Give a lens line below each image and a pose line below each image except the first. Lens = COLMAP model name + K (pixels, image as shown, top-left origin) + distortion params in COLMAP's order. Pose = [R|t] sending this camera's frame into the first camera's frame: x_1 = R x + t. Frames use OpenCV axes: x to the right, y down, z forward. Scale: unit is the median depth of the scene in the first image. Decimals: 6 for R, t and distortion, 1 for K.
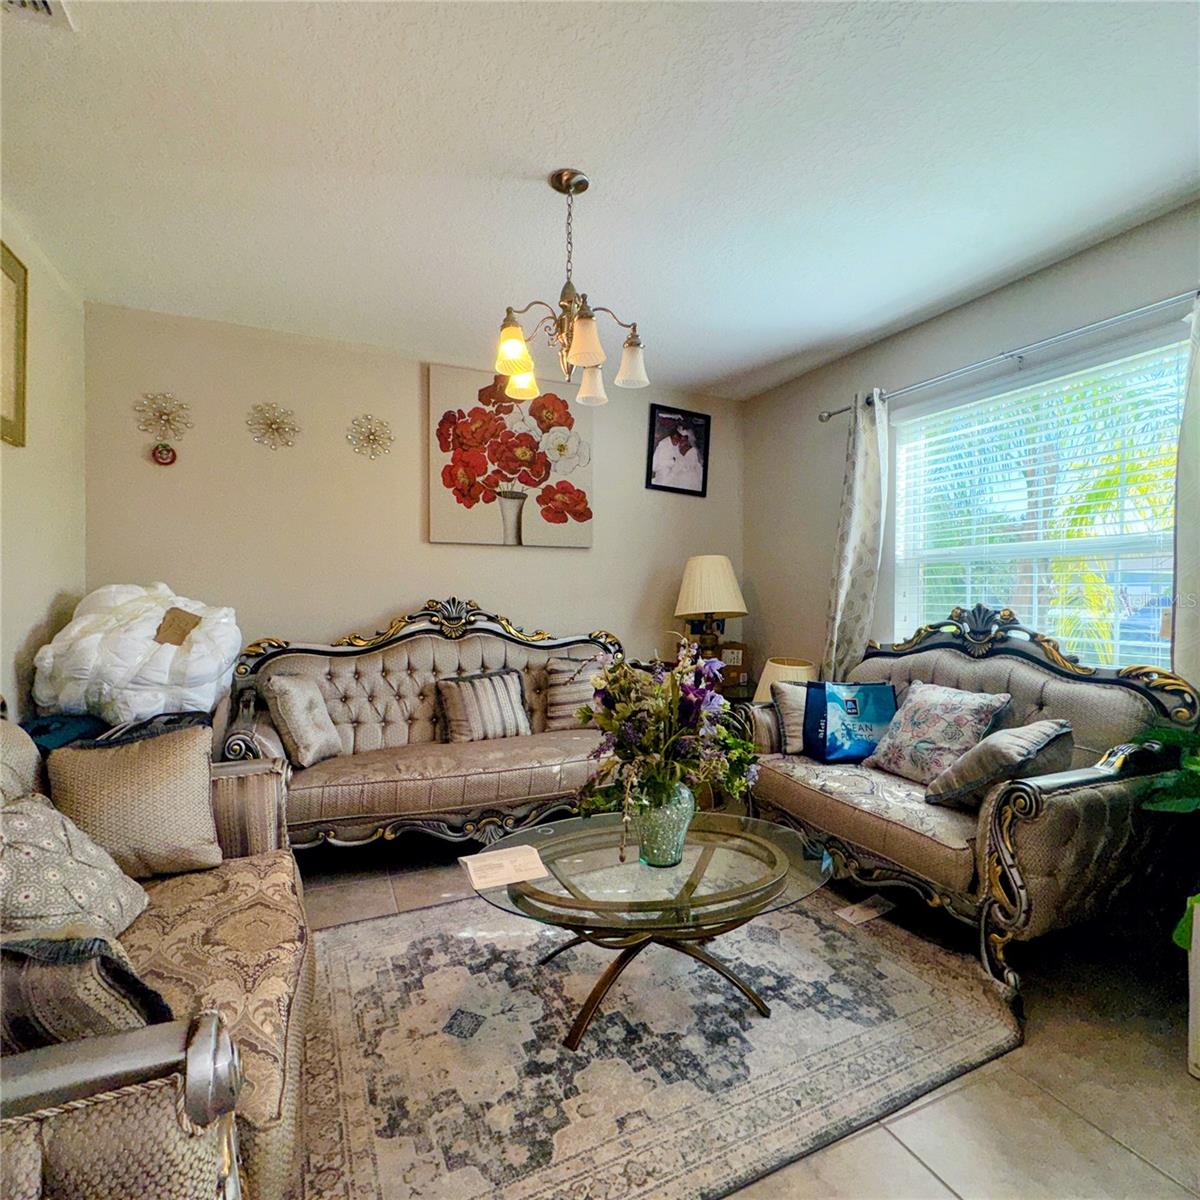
lens RADIAL K [[642.3, 0, 596.2], [0, 642.3, 597.3], [0, 0, 1]] dist [-0.002106, 0.001224]
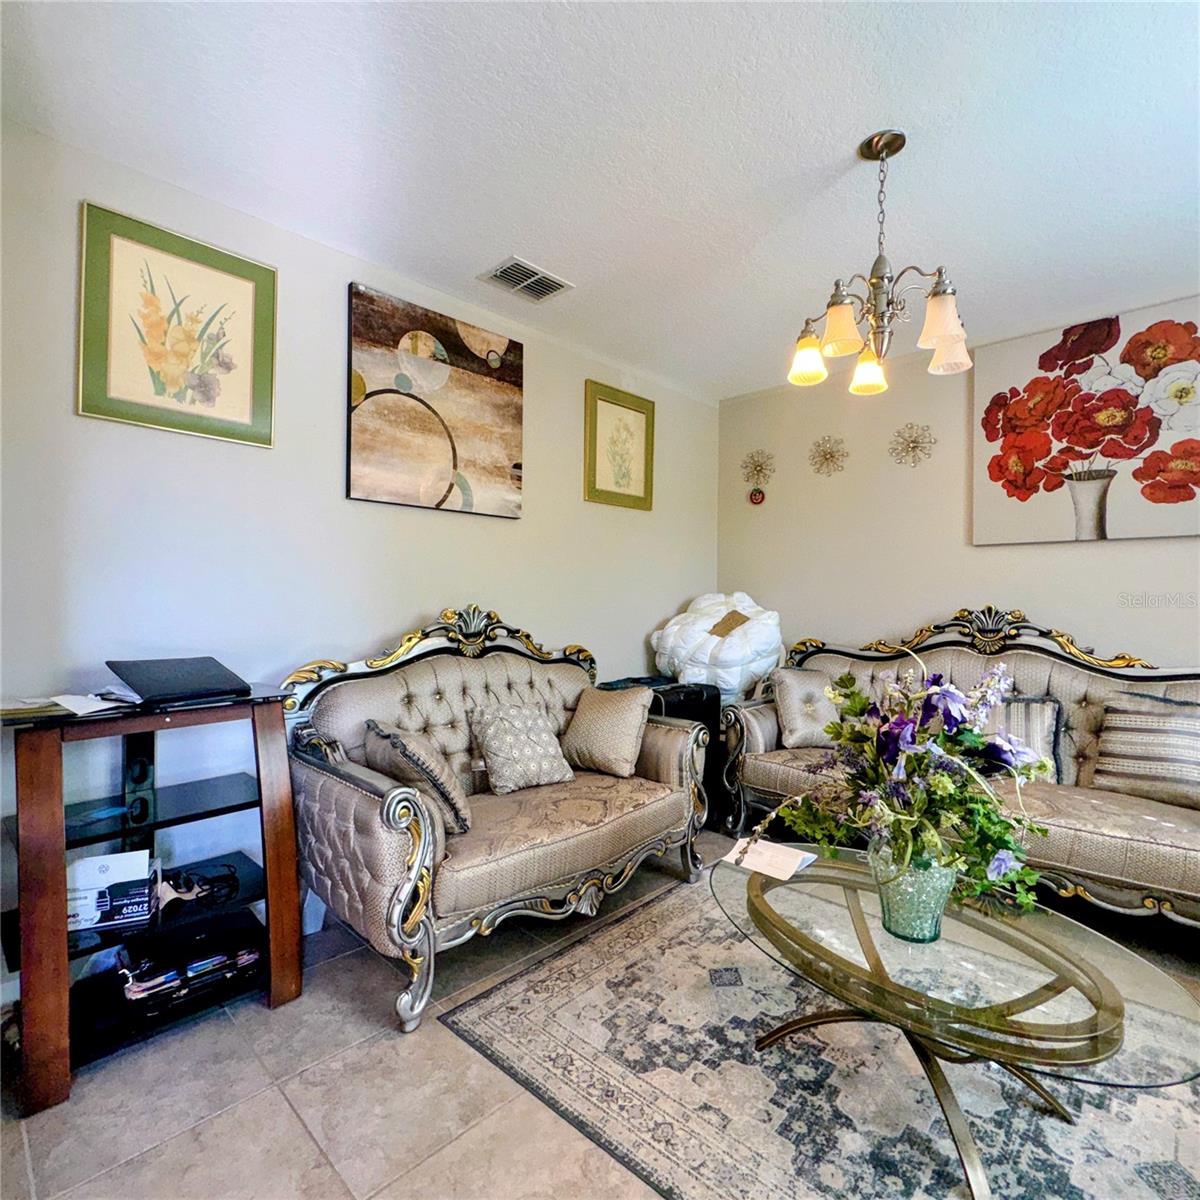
lens RADIAL K [[642.3, 0, 602.9], [0, 642.3, 597.7], [0, 0, 1]] dist [-0.002106, 0.001224]
pose [[0.365448, 0.000305, -0.930832, 0.399959], [-0.015842, 0.999857, -0.005892, 0.001347], [0.930697, 0.016899, 0.365401, 0.191617]]
